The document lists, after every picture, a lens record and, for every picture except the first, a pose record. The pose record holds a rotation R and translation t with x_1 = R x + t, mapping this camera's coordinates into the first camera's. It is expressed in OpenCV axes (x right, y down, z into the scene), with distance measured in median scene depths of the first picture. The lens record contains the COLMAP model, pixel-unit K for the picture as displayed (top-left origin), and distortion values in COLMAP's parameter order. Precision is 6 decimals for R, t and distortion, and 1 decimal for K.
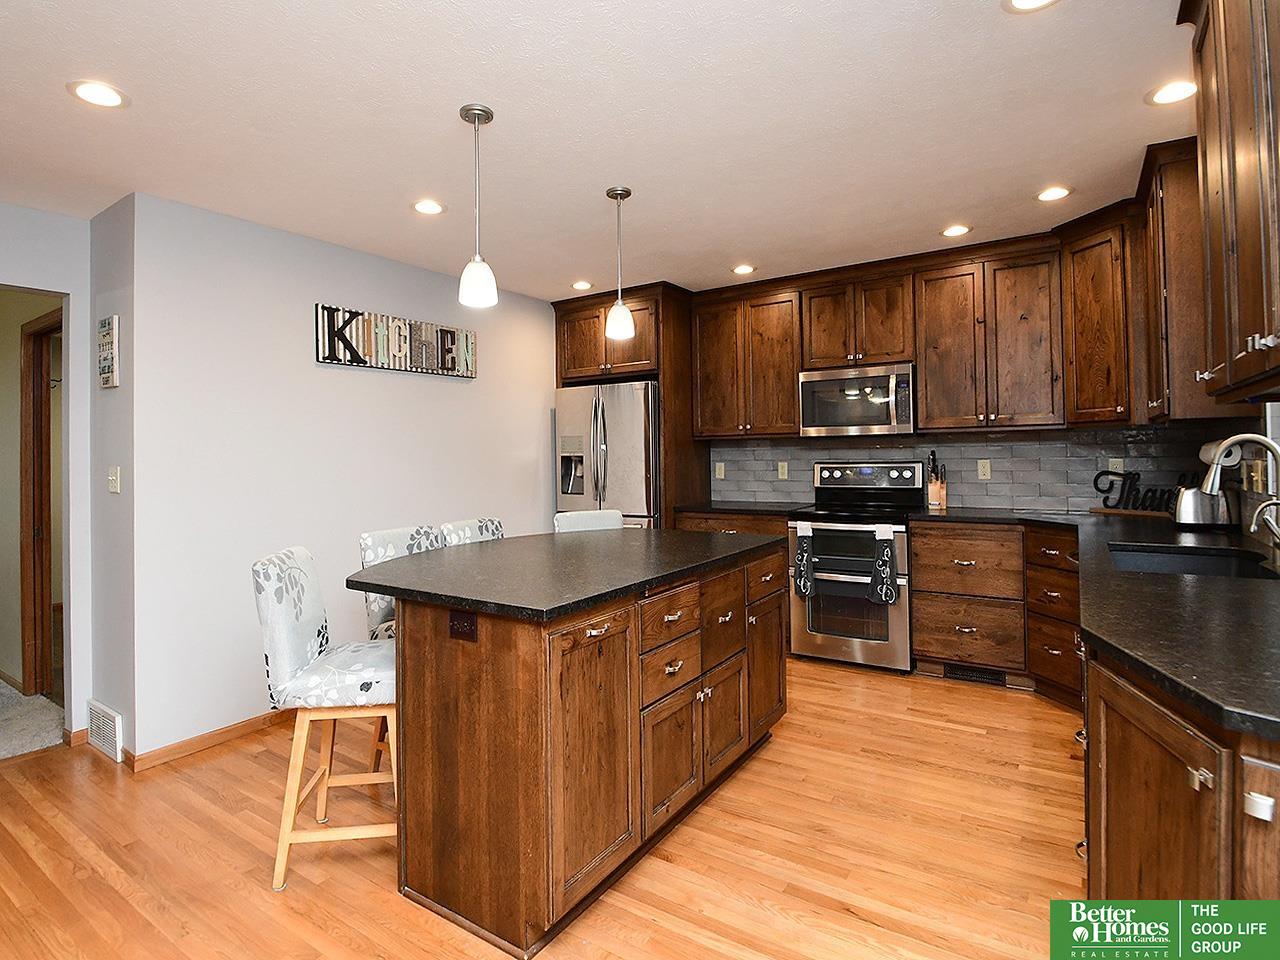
lens RADIAL K [[635.5, 0, 637.3], [0, 635.5, 445.3], [0, 0, 1]] dist [0.000806, 0.000003]
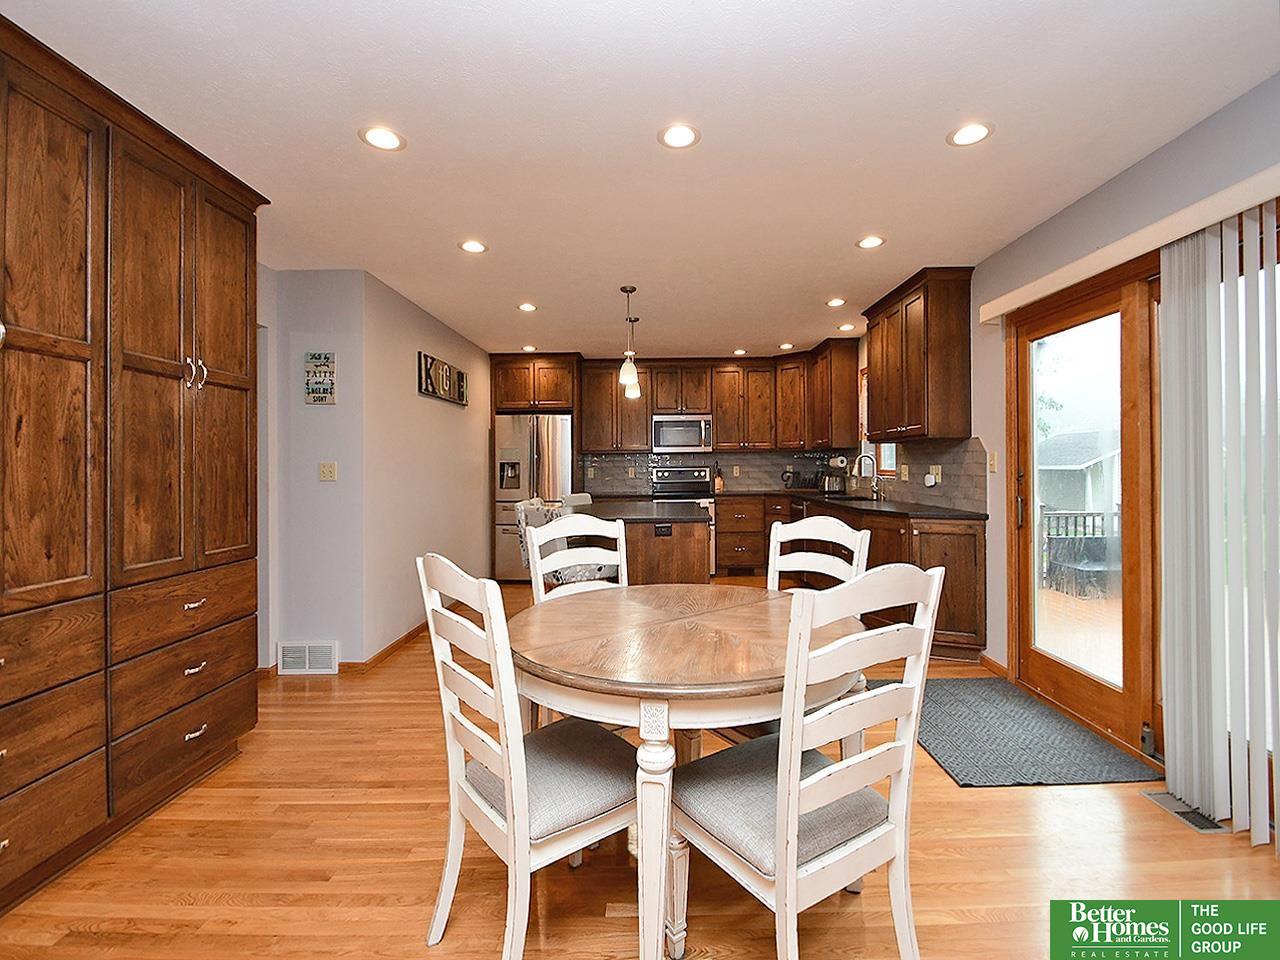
lens RADIAL K [[565.3, 0, 645.0], [0, 565.3, 468.1], [0, 0, 1]] dist [-0.003211, -0.000455]
pose [[0.830038, 0.005792, 0.557676, -0.656872], [-0.009699, 0.999945, 0.004051, 0.024568], [-0.557622, -0.008772, 0.830049, -0.286887]]
